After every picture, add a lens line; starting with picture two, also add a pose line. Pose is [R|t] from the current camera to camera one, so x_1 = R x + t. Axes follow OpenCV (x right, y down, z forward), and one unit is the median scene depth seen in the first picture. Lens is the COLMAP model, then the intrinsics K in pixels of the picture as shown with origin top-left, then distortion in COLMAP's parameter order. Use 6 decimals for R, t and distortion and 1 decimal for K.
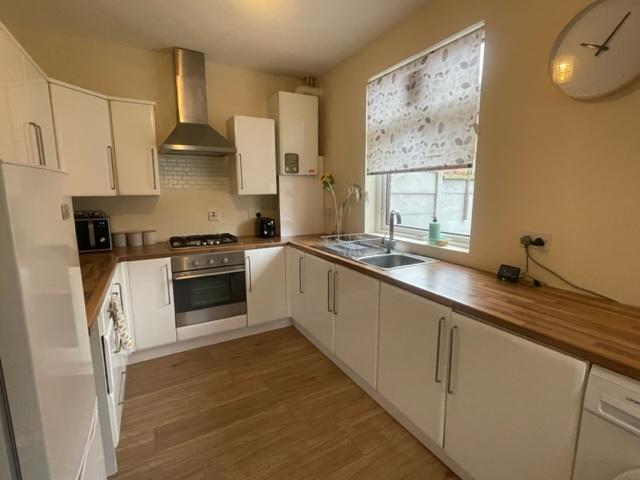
lens RADIAL K [[308.2, 0, 321.3], [0, 308.2, 237.7], [0, 0, 1]] dist [-0.000500, 0.000033]
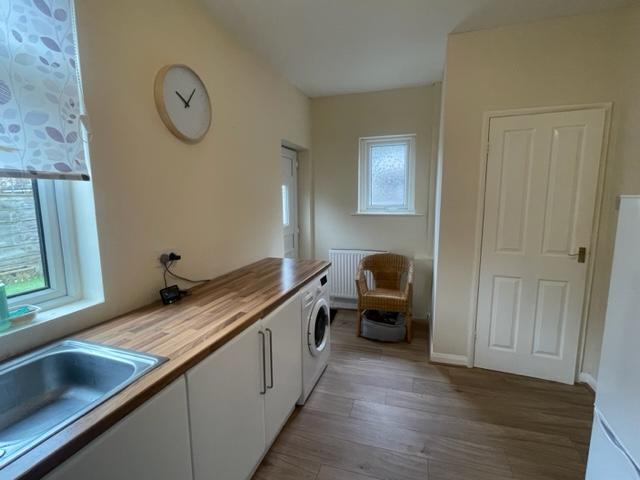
lens RADIAL K [[308.2, 0, 321.1], [0, 308.2, 239.2], [0, 0, 1]] dist [-0.000500, 0.000033]
pose [[-0.662831, -0.097081, 0.742449, -0.368568], [0.123433, 0.963827, 0.236225, -0.198554], [-0.738525, 0.248220, -0.626871, 1.071855]]
